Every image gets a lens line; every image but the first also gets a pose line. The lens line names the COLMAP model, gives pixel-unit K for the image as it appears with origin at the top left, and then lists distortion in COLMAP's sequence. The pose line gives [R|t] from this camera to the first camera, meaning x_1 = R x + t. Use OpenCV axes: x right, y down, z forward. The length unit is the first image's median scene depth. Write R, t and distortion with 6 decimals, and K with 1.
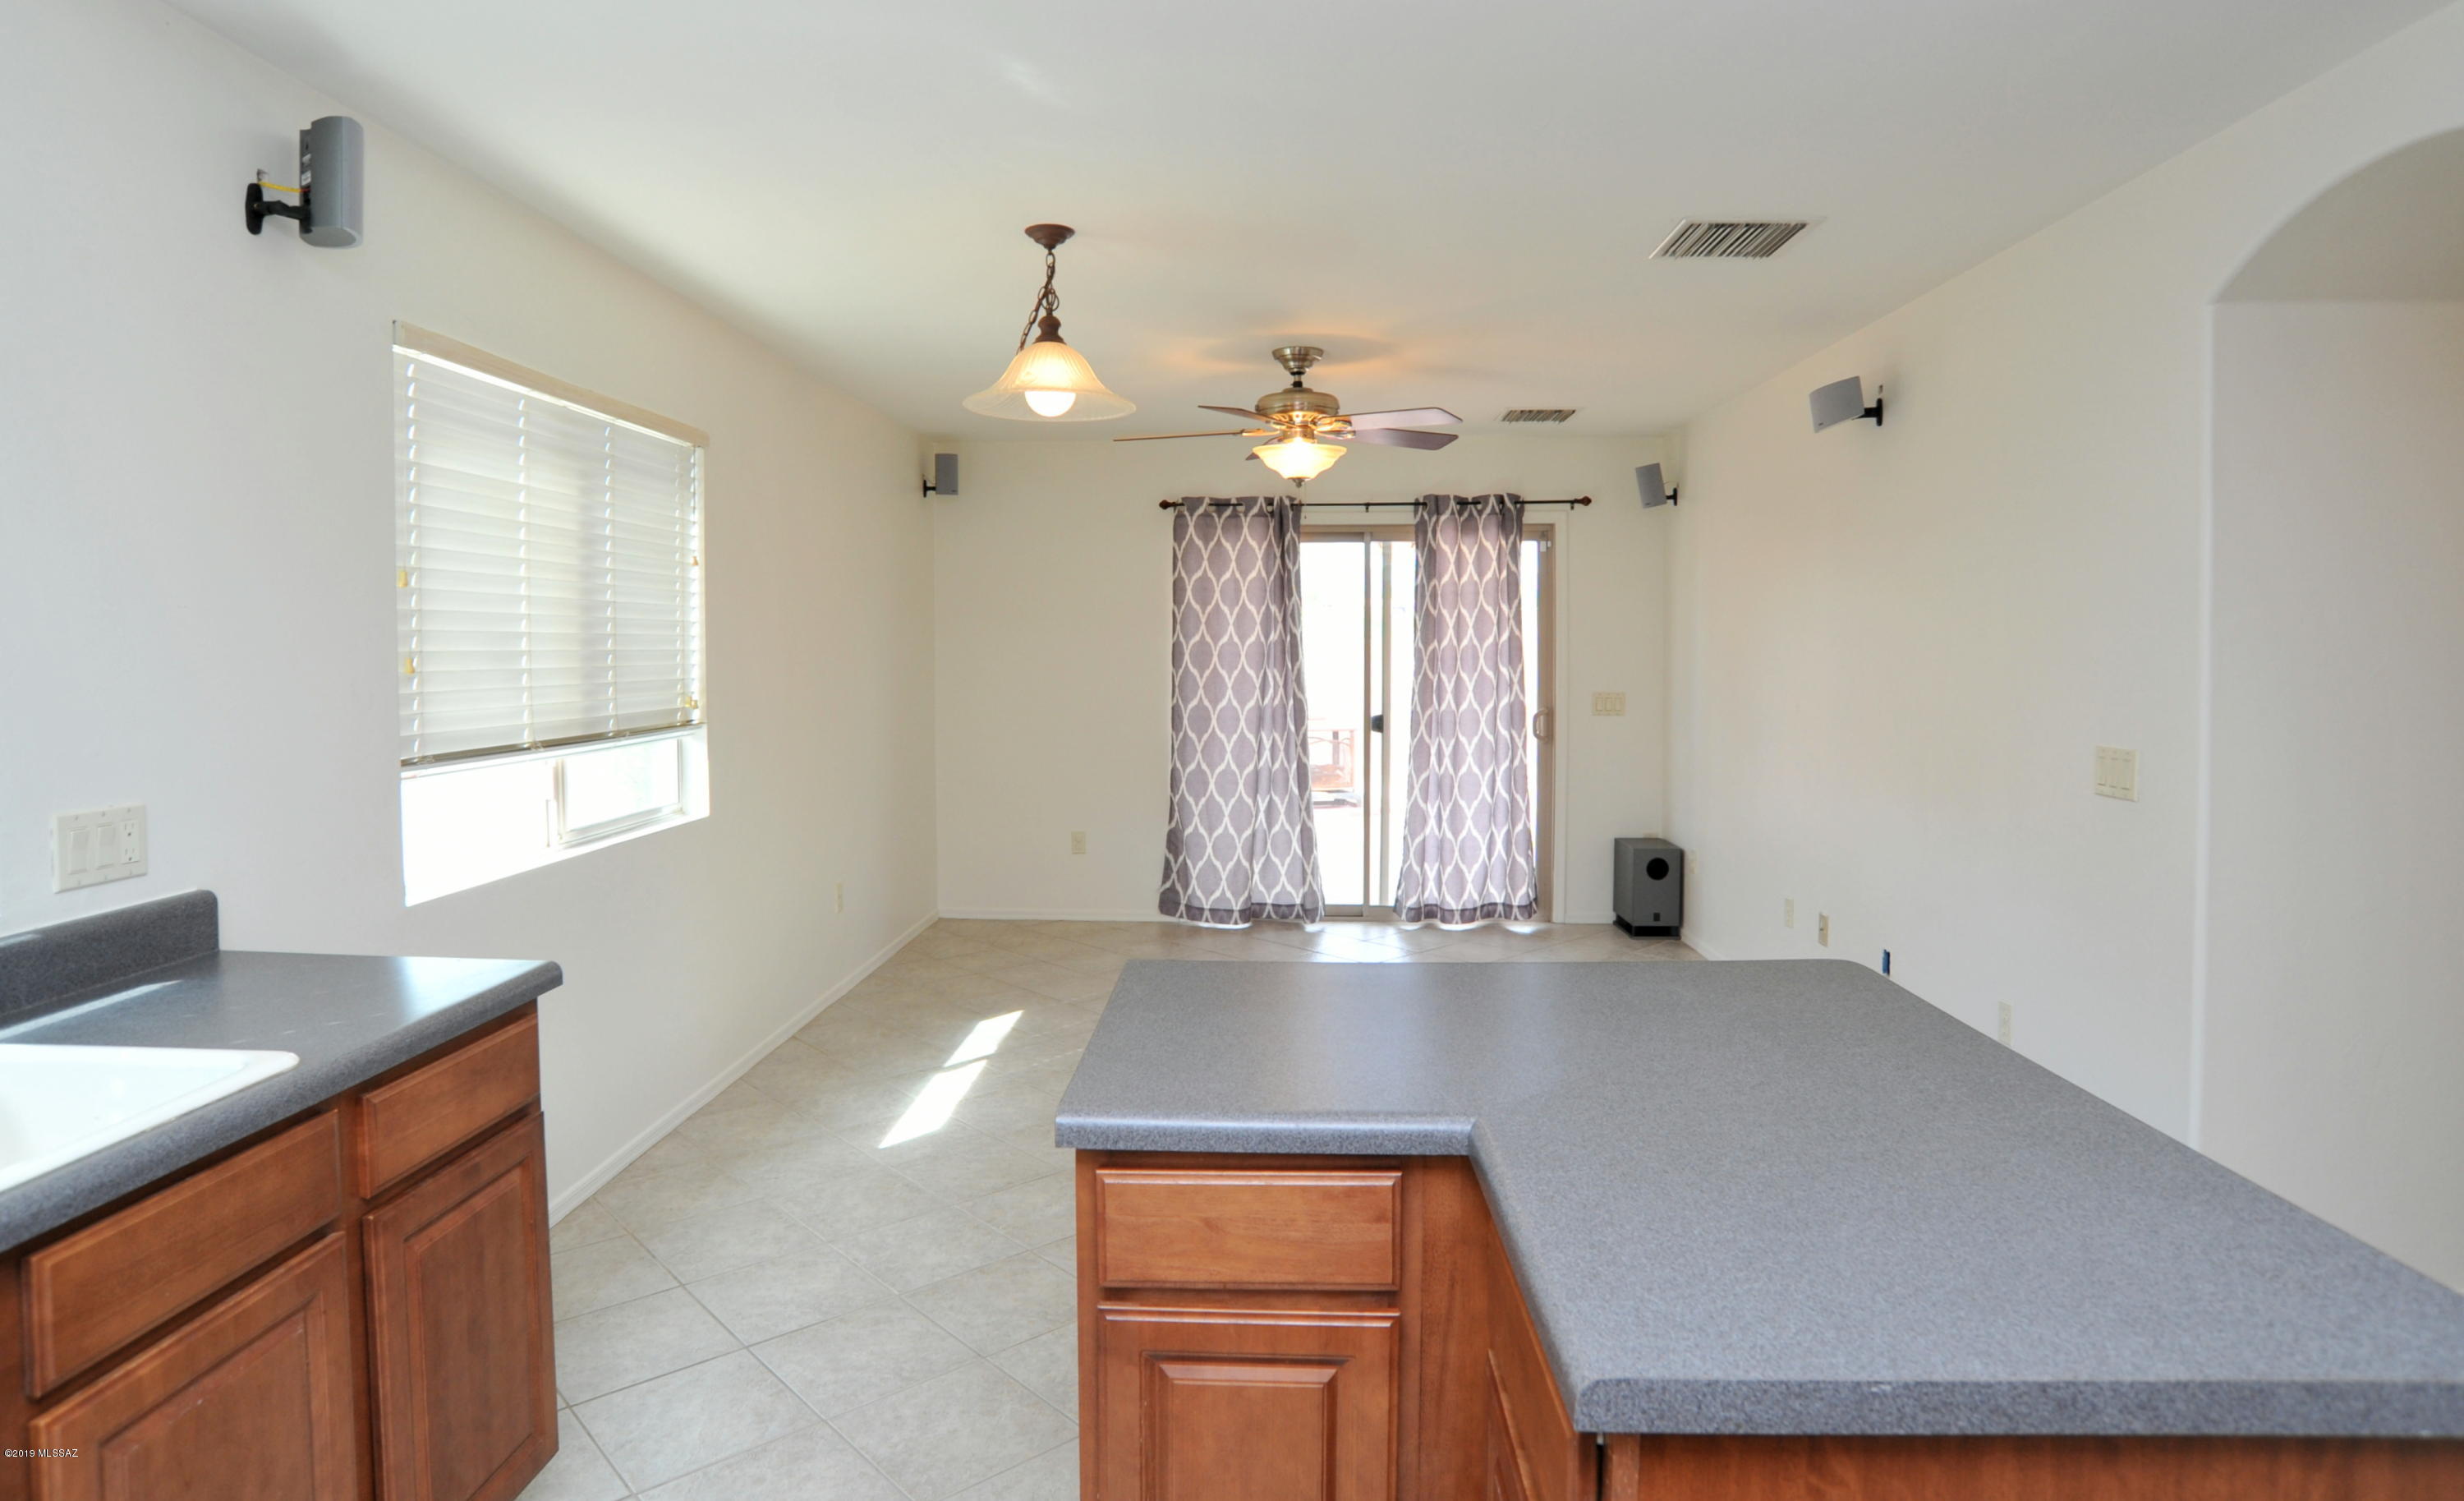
lens RADIAL K [[1363.8, 0, 1207.5], [0, 1363.8, 686.7], [0, 0, 1]] dist [-0.100448, 0.046609]
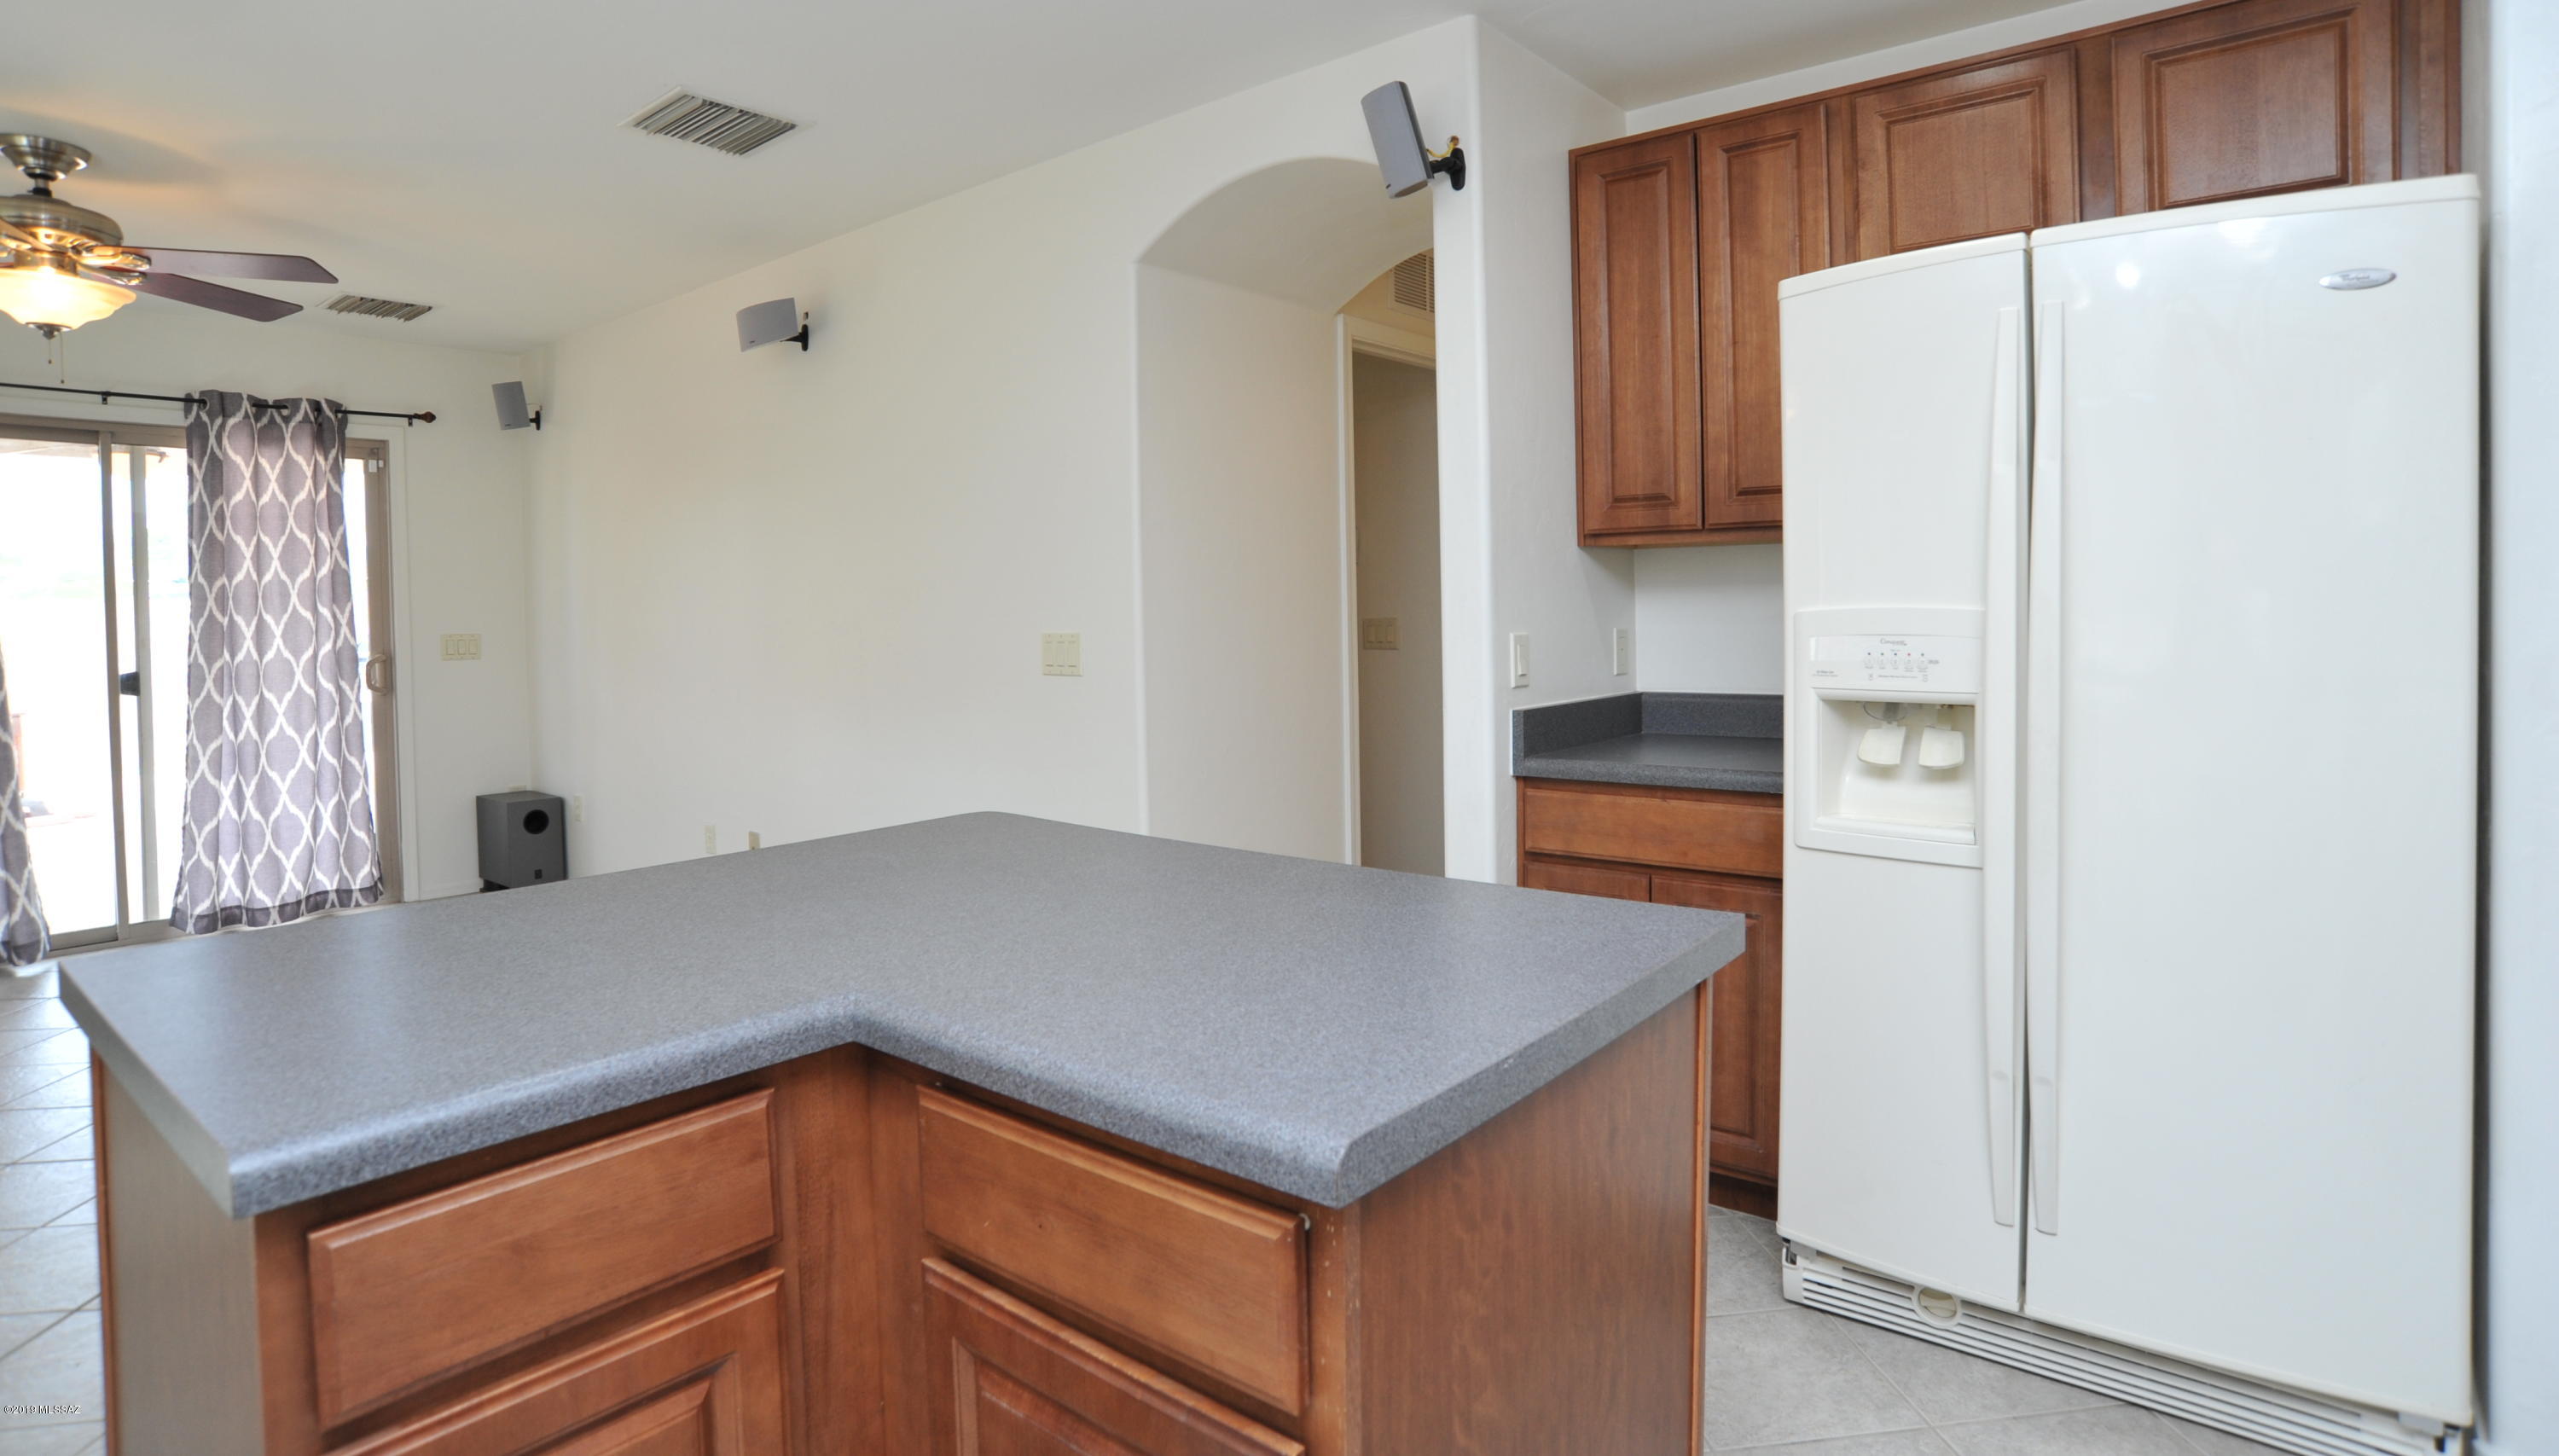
lens RADIAL K [[1304.7, 0, 1287.1], [0, 1304.7, 634.5], [0, 0, 1]] dist [-0.092620, 0.042907]
pose [[0.588227, -0.025880, 0.808282, -0.057260], [0.039101, 0.999229, 0.003538, 0.023012], [-0.807750, 0.029524, 0.588785, 0.067687]]
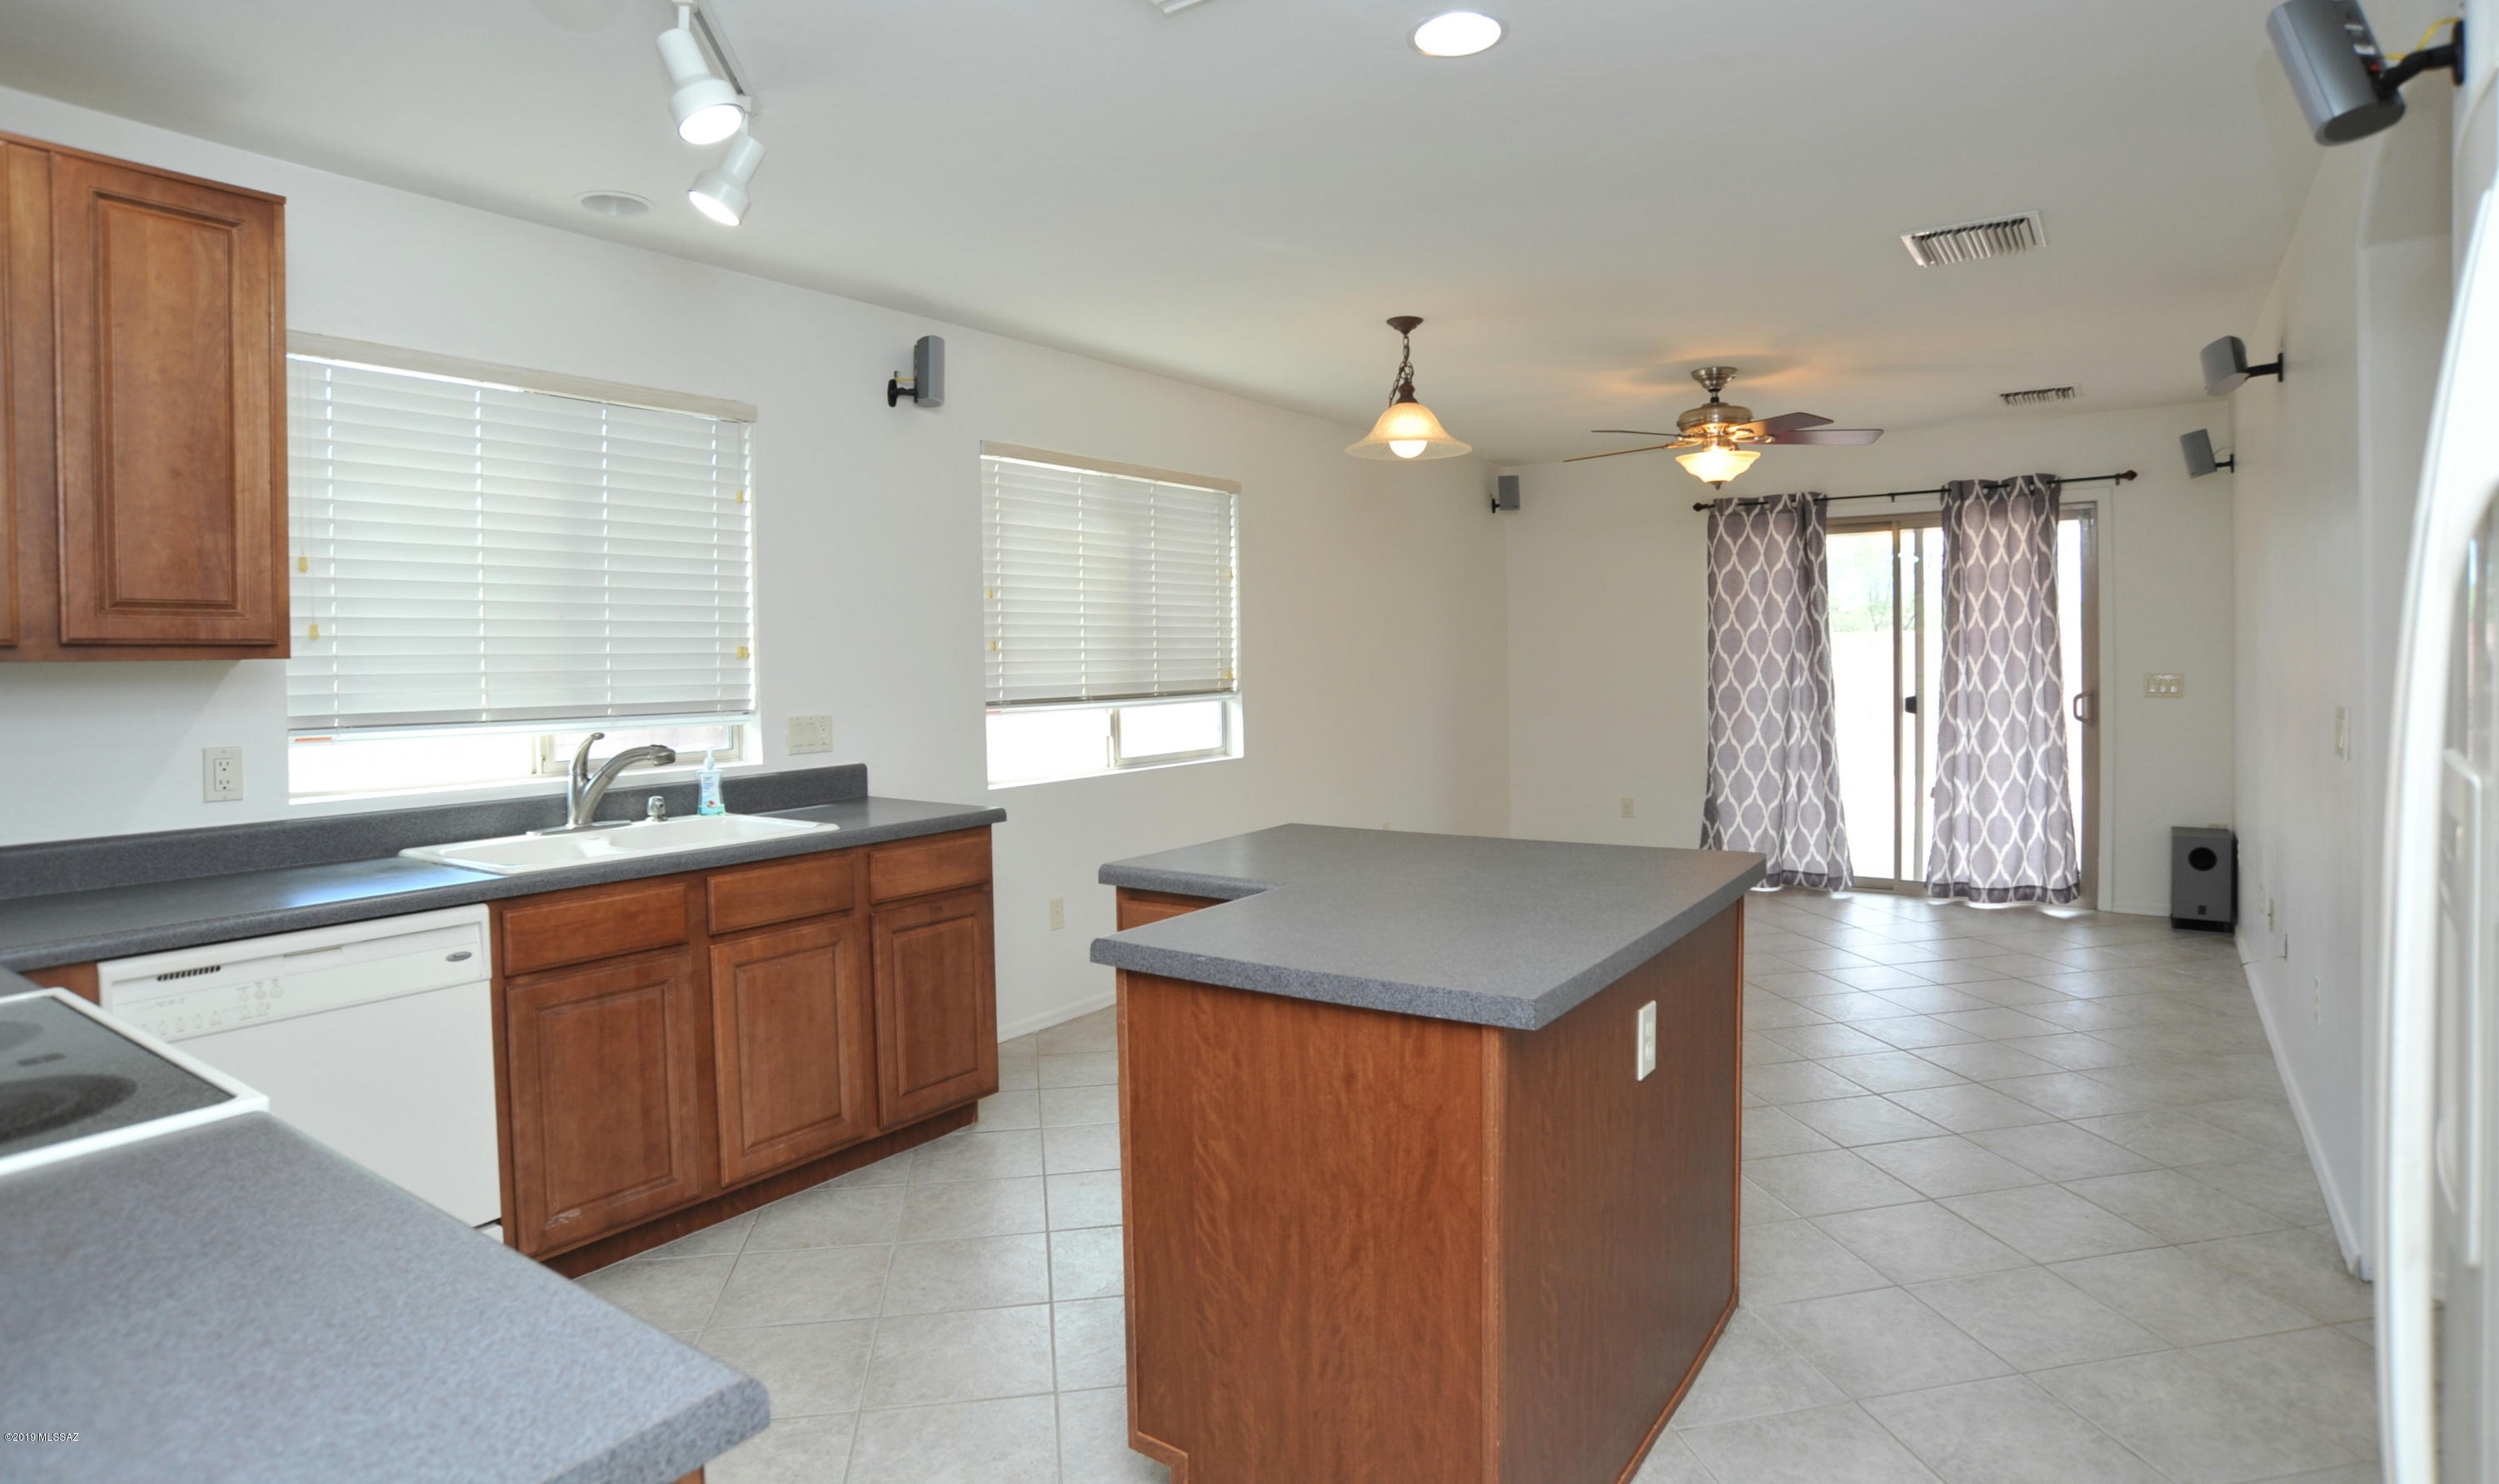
lens RADIAL K [[1308.5, 0, 1256.7], [0, 1308.5, 676.4], [0, 0, 1]] dist [-0.111420, 0.062557]
pose [[0.851202, -0.003117, -0.524828, 0.217320], [-0.001402, 0.999965, -0.008214, 0.014593], [0.524836, 0.007728, 0.851168, -0.090325]]
